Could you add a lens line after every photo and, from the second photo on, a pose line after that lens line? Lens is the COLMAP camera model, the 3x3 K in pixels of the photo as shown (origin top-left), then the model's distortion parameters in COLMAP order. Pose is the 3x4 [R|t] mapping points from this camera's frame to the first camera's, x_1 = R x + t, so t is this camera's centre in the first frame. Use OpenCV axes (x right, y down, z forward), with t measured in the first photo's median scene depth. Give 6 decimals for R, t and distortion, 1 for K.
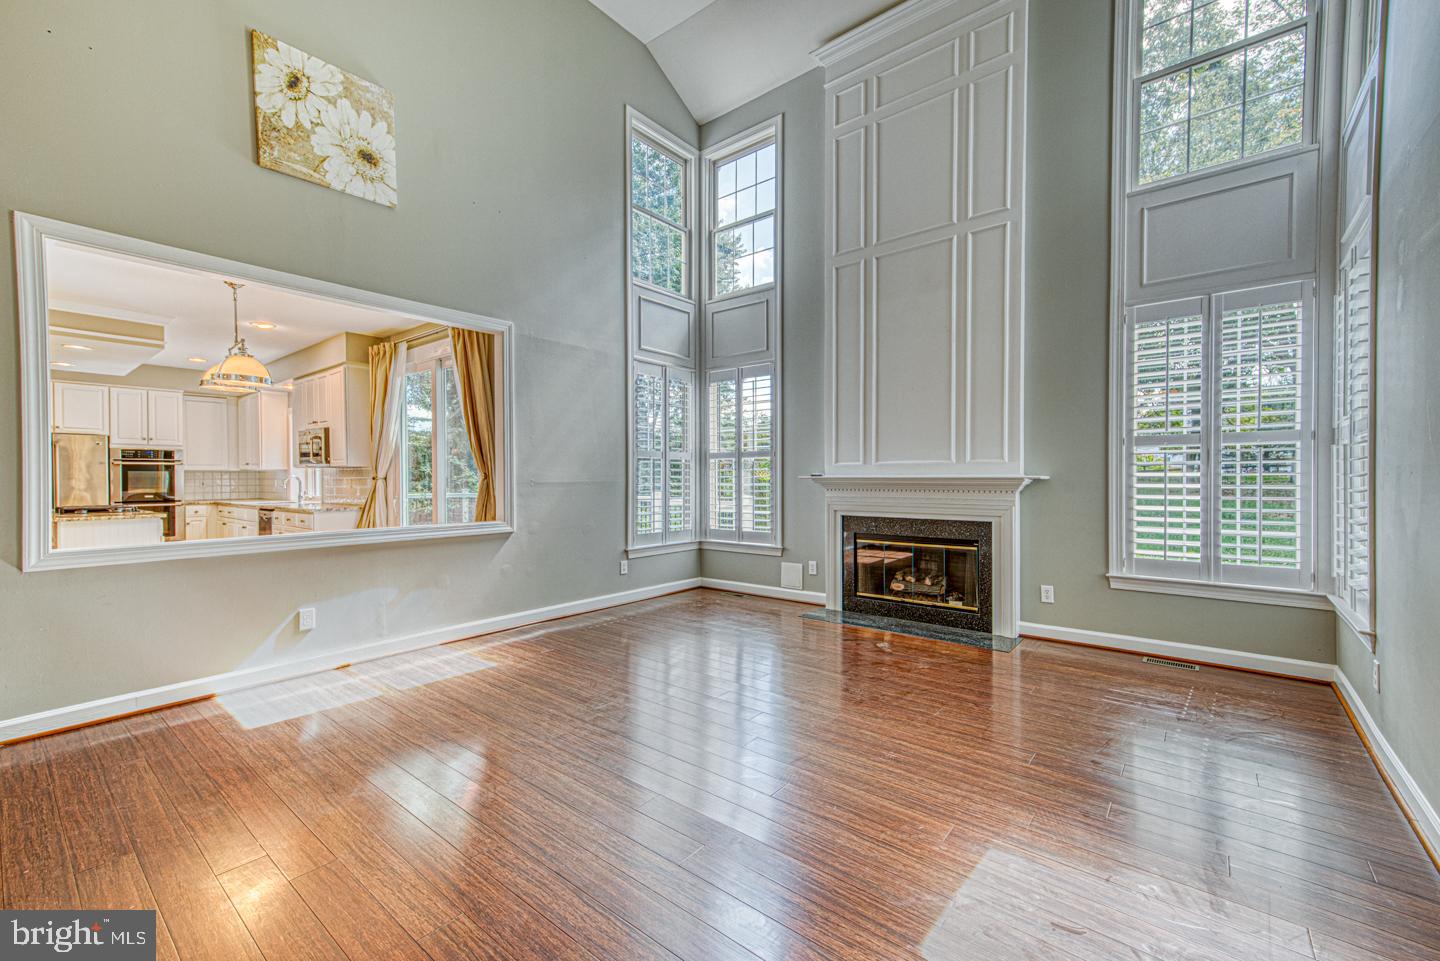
lens RADIAL K [[598.4, 0, 724.8], [0, 598.4, 483.0], [0, 0, 1]] dist [0.022962, 0.000028]
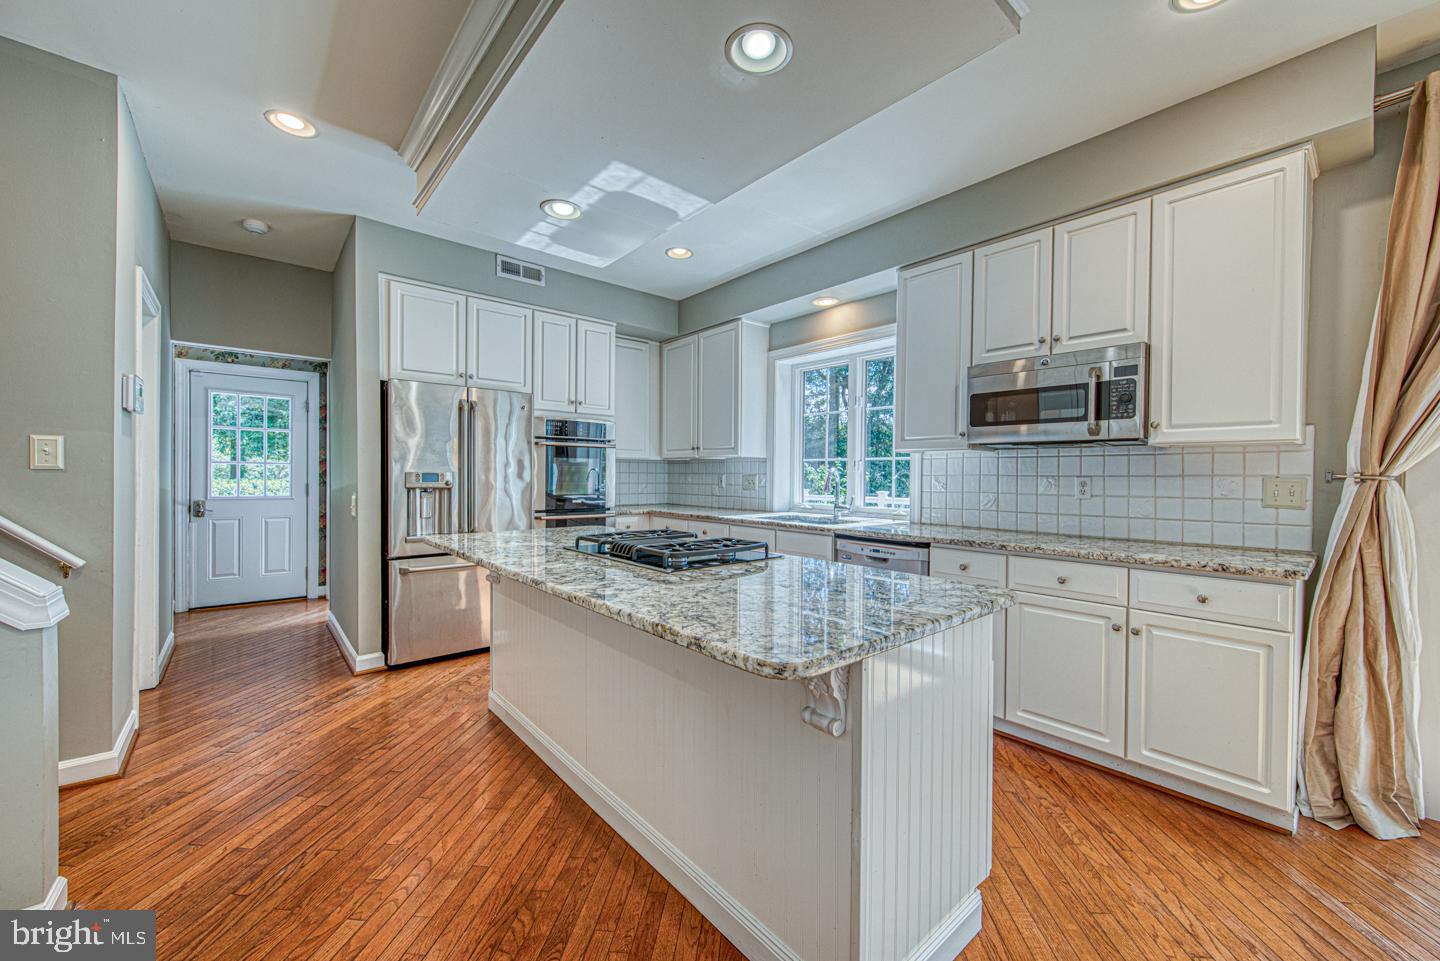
lens RADIAL K [[552.8, 0, 721.9], [0, 552.8, 481.8], [0, 0, 1]] dist [0.003869, -0.001384]
pose [[0.985936, 0.016577, -0.166299, -0.848919], [-0.016199, 0.999862, 0.003630, -0.000606], [0.166336, -0.000885, 0.986069, 0.593112]]
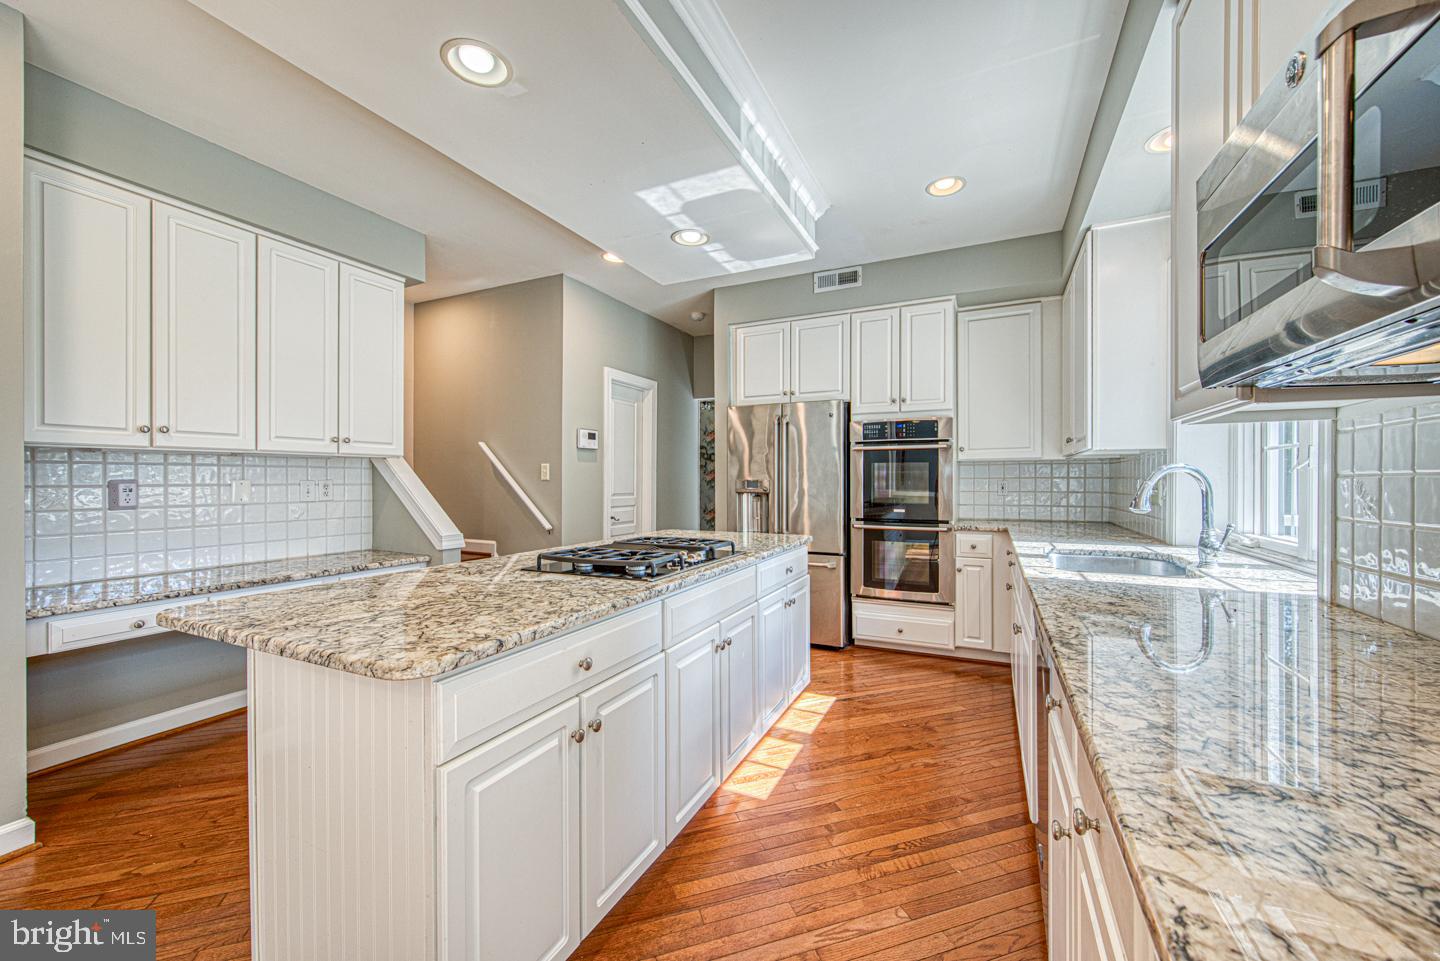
lens RADIAL K [[552.8, 0, 721.5], [0, 552.8, 480.6], [0, 0, 1]] dist [0.003869, -0.001384]
pose [[0.240617, 0.007674, -0.970590, -0.615968], [-0.009290, 0.999941, 0.005603, -0.005531], [0.970576, 0.007669, 0.240674, 0.872583]]
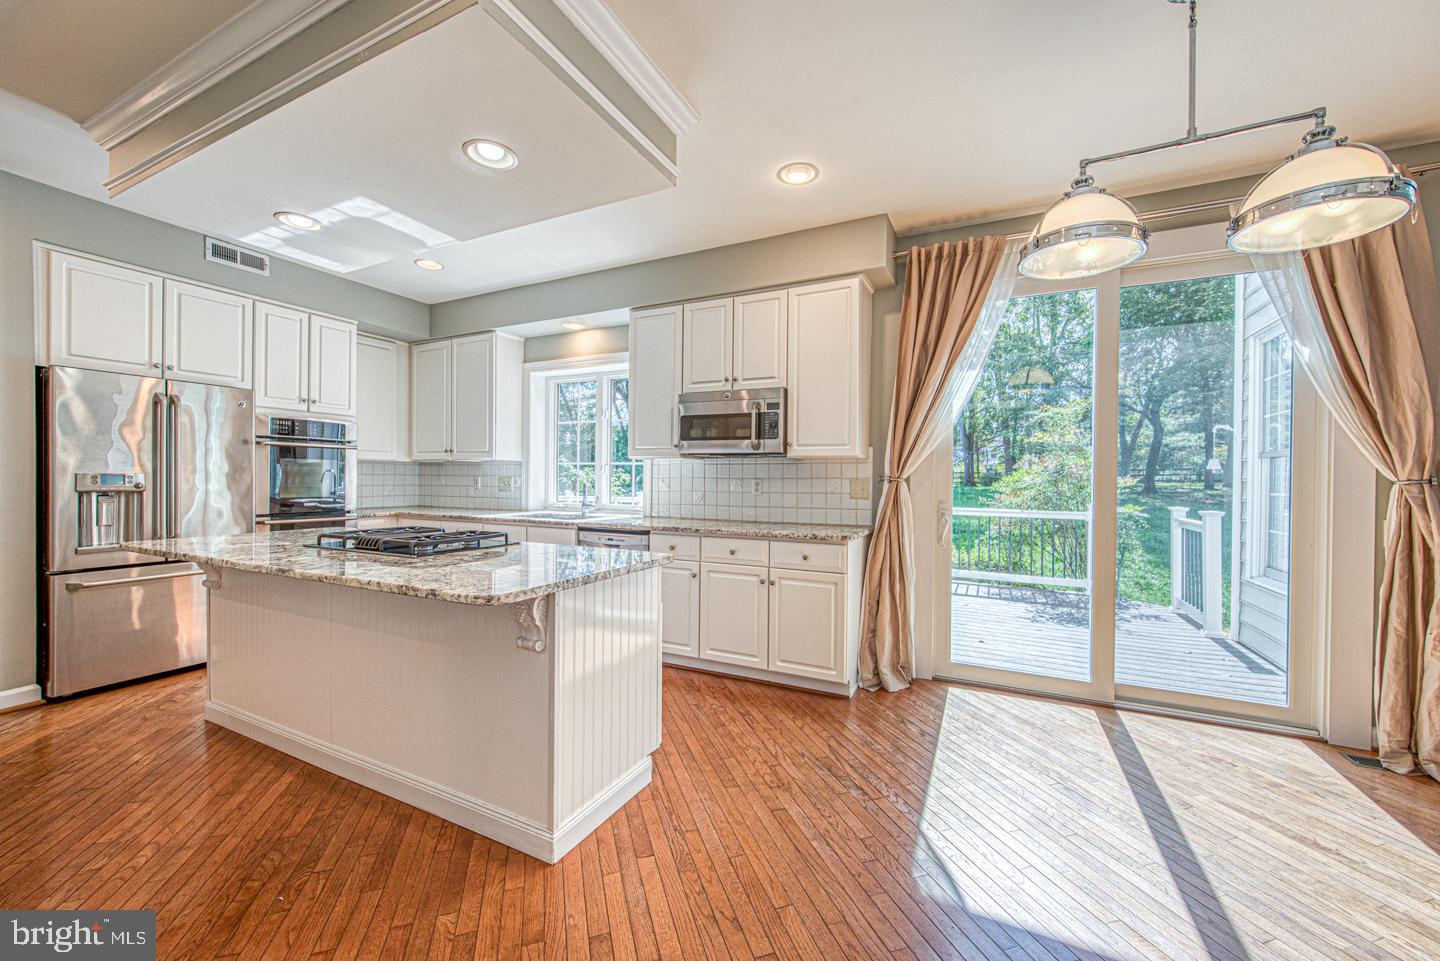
lens RADIAL K [[552.8, 0, 720.5], [0, 552.8, 481.7], [0, 0, 1]] dist [0.003869, -0.001384]
pose [[0.973631, 0.014172, 0.227690, -0.818594], [-0.013223, 0.999896, -0.005693, -0.000487], [-0.227747, 0.002532, 0.973717, 0.497826]]
